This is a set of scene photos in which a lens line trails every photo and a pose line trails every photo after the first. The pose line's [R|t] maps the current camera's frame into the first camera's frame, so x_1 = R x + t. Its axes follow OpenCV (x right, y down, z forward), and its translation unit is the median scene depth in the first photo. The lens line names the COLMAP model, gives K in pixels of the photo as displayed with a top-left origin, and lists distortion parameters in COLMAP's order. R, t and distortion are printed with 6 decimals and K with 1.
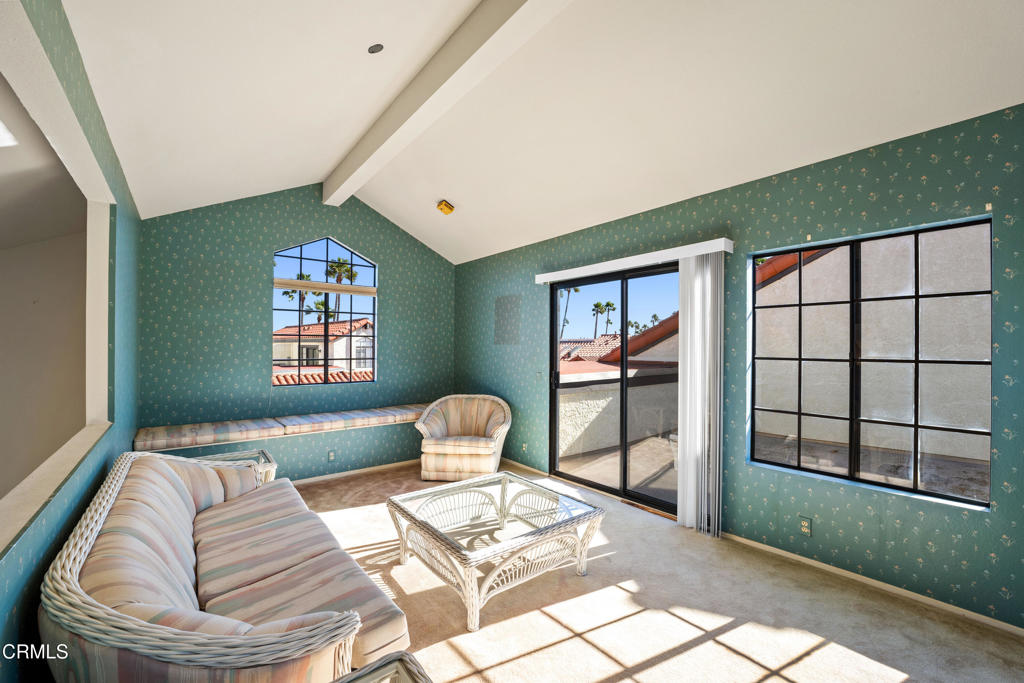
lens RADIAL K [[423.4, 0, 511.8], [0, 423.4, 344.6], [0, 0, 1]] dist [-0.024241, 0.000233]
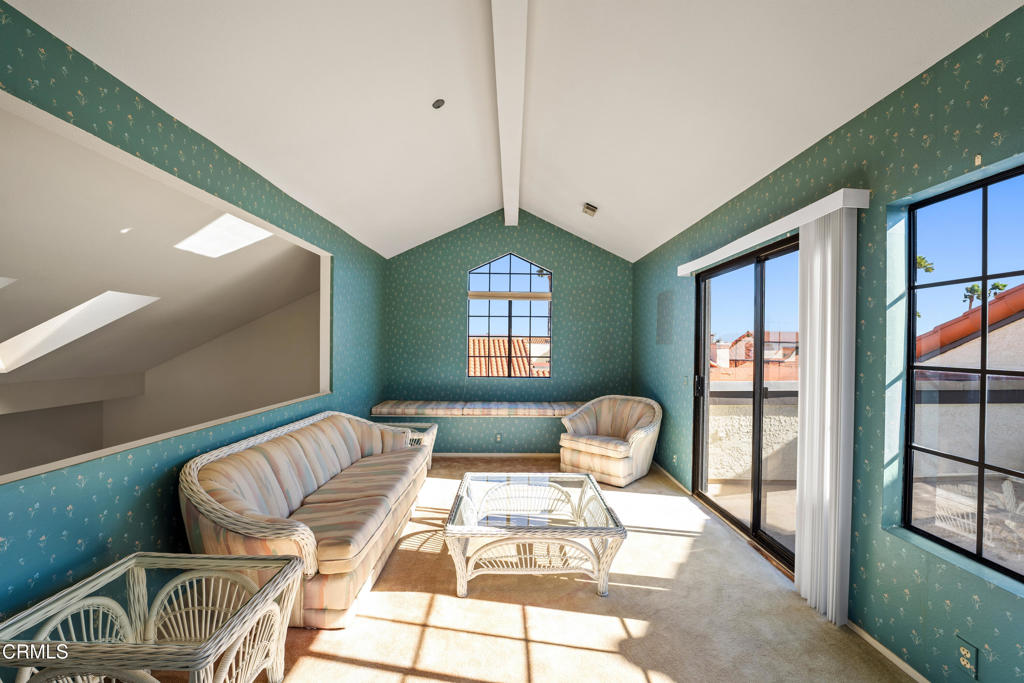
lens RADIAL K [[417.7, 0, 511.9], [0, 417.7, 343.7], [0, 0, 1]] dist [-0.023716, 0.001060]
pose [[0.783861, 0.001720, -0.620934, 0.344019], [-0.002713, 0.999996, -0.000655, -0.000566], [0.620930, 0.002198, 0.783863, 0.101665]]
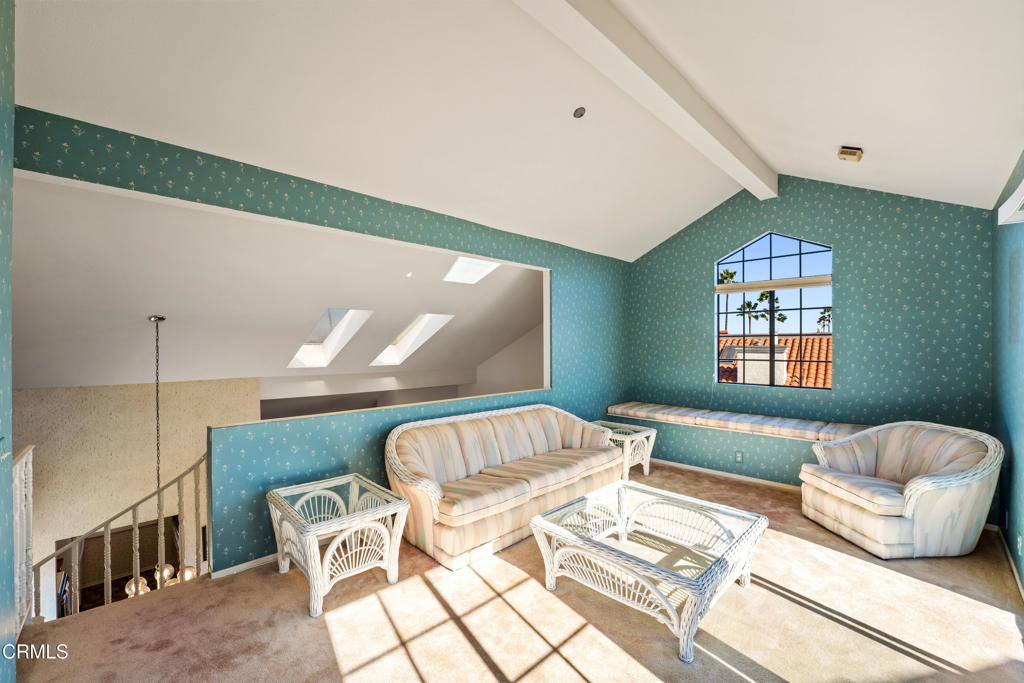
lens RADIAL K [[417.7, 0, 511.9], [0, 417.7, 343.7], [0, 0, 1]] dist [-0.023716, 0.001060]
pose [[0.097434, -0.006730, -0.995219, 0.513865], [0.006108, 0.999962, -0.006164, -0.000644], [0.995223, -0.005479, 0.097471, 0.381692]]
